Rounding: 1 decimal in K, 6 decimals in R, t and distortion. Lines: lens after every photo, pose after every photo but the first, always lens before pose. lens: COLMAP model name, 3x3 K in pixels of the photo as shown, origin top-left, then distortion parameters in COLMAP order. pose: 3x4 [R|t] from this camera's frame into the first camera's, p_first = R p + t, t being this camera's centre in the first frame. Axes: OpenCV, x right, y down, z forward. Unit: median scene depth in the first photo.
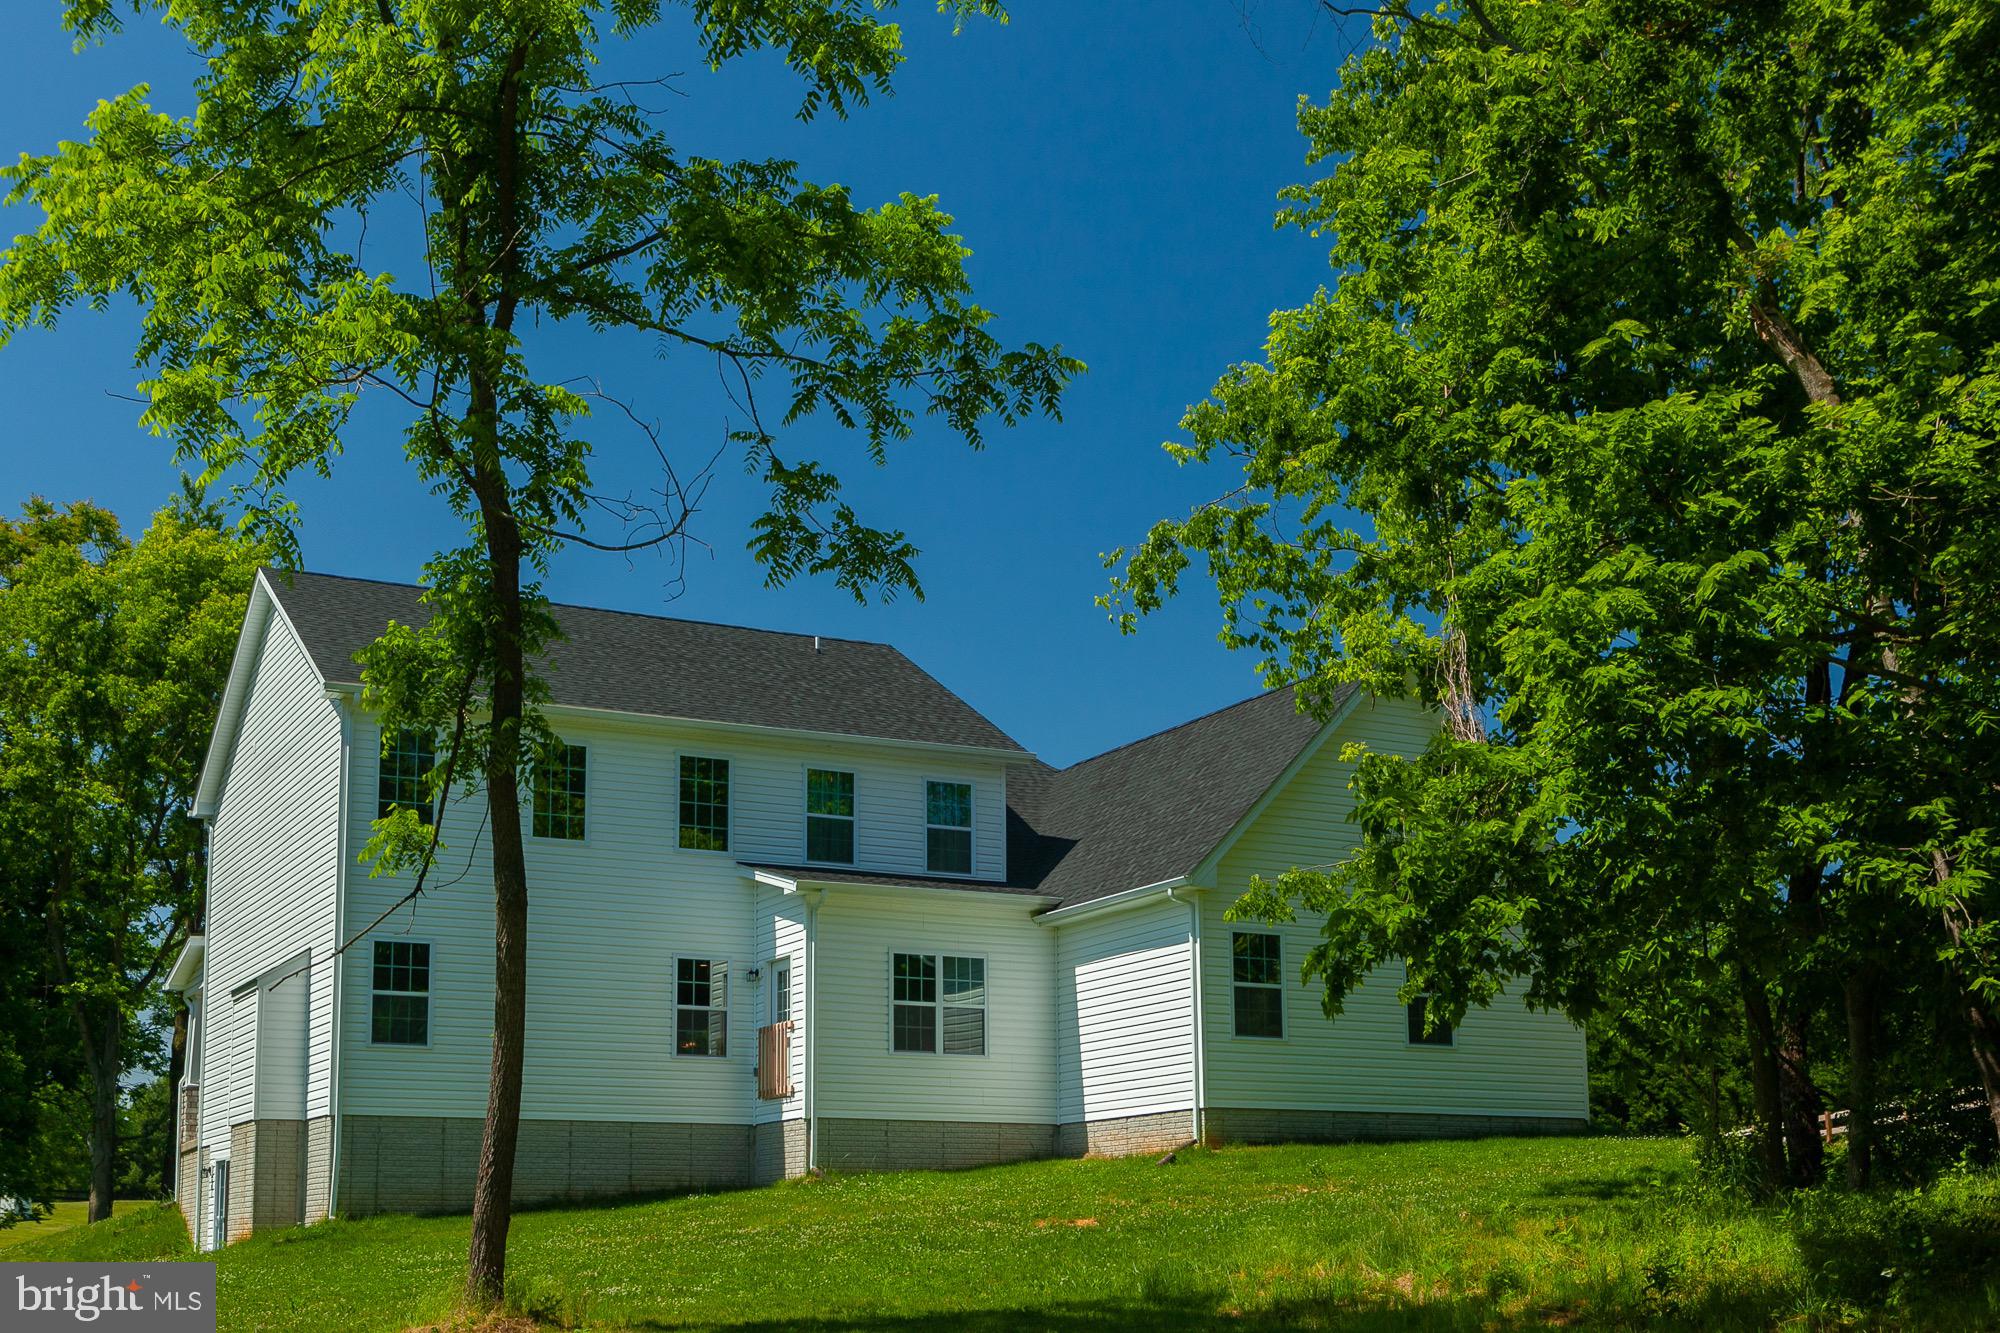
lens RADIAL K [[2310.9, 0, 1000.0], [0, 2310.9, 666.5], [0, 0, 1]] dist [0.009759, -0.009240]
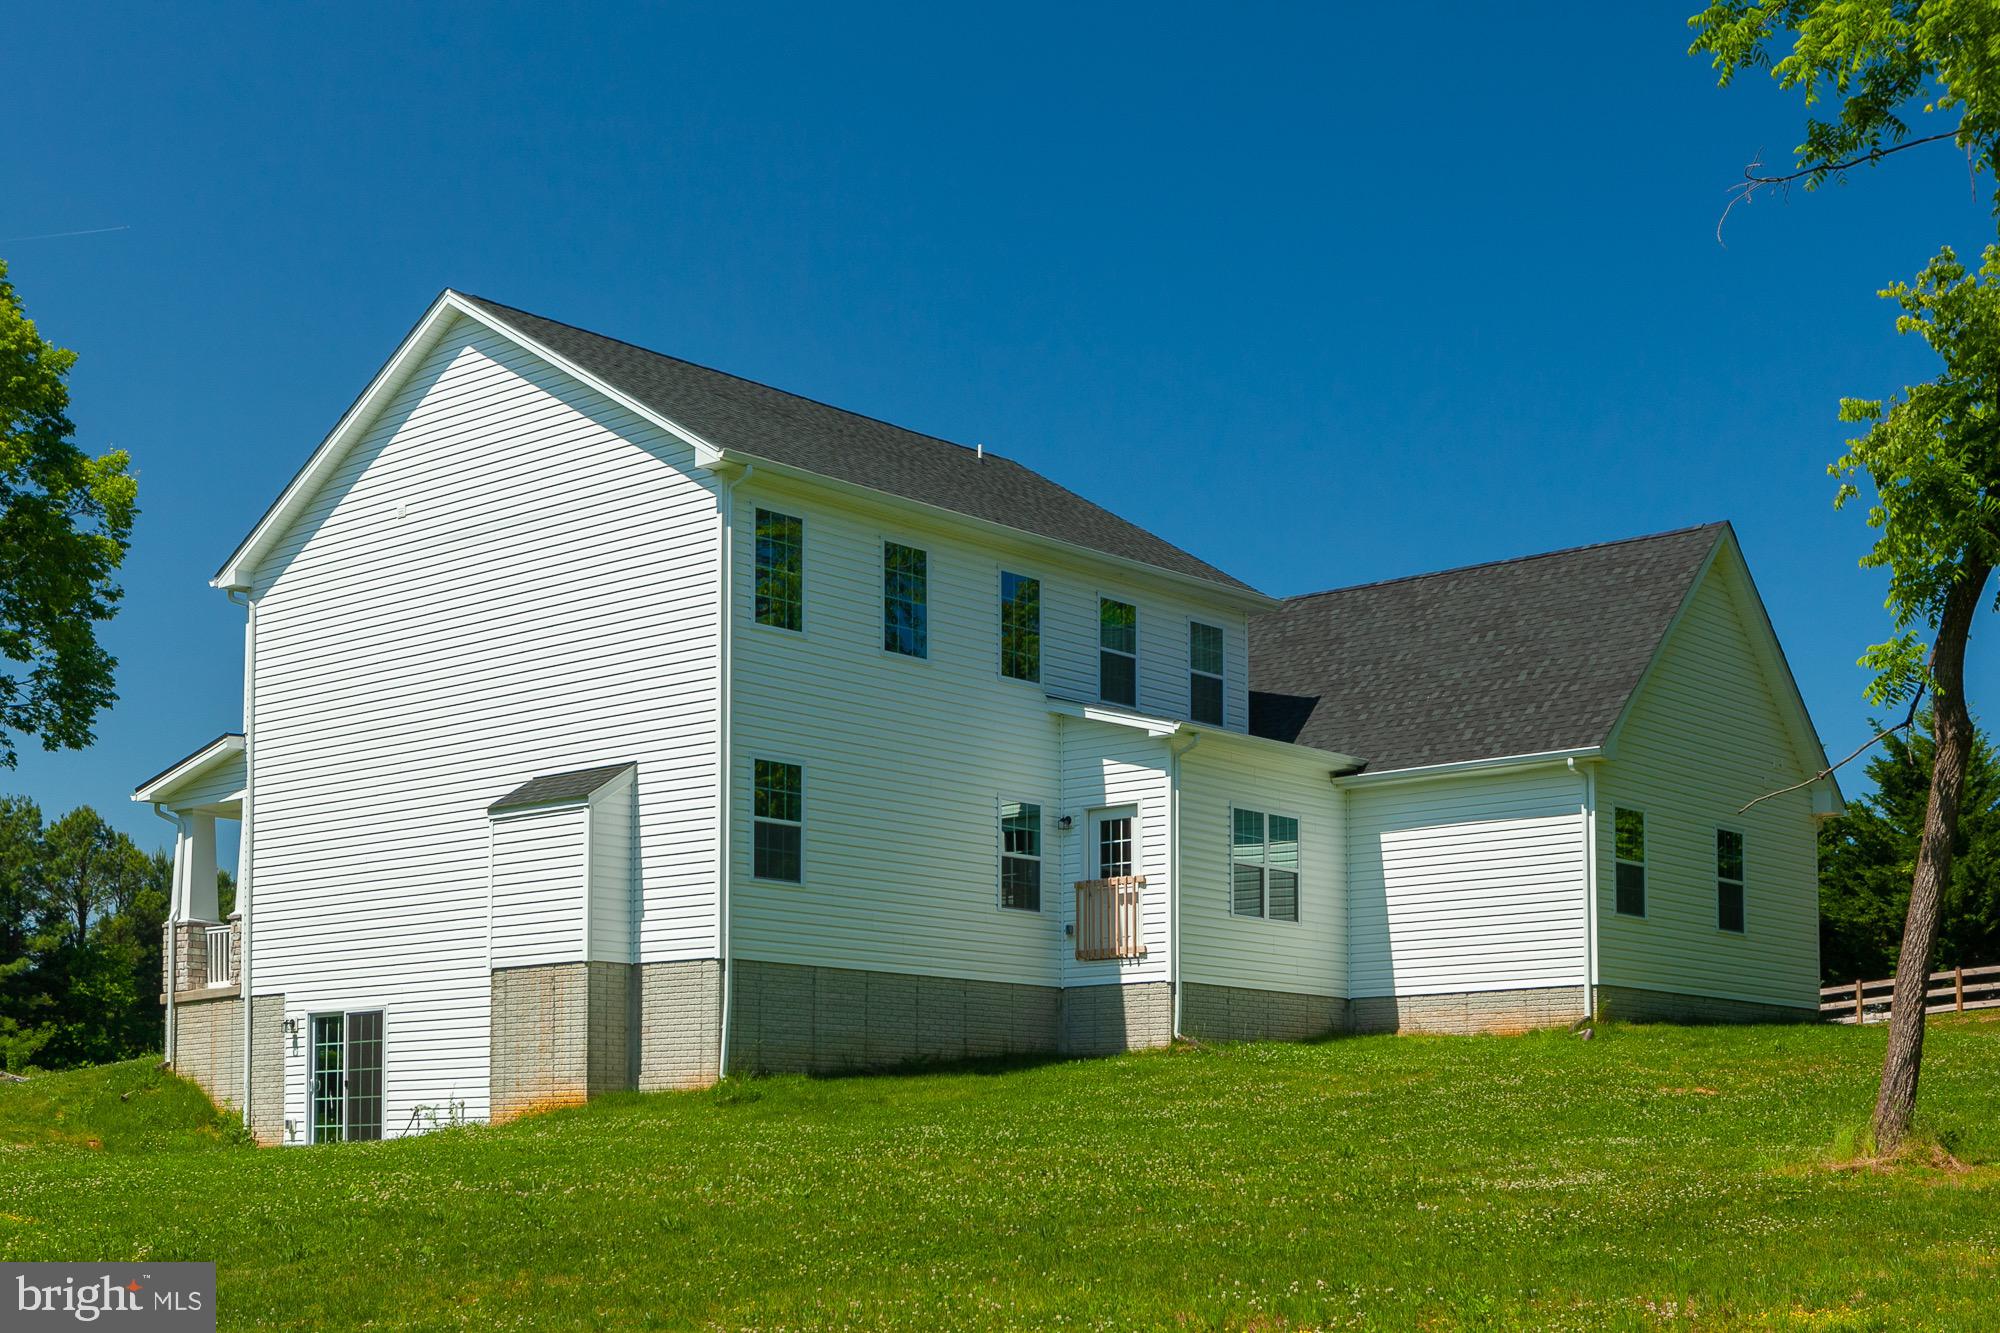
lens RADIAL K [[2784.0, 0, 1000.0], [0, 2784.0, 666.5], [0, 0, 1]] dist [-0.022093, -0.007311]
pose [[0.928836, 0.076136, 0.362583, -0.535982], [-0.097846, 0.994321, 0.041865, 0.031670], [-0.357337, -0.074363, 0.931011, 0.013317]]
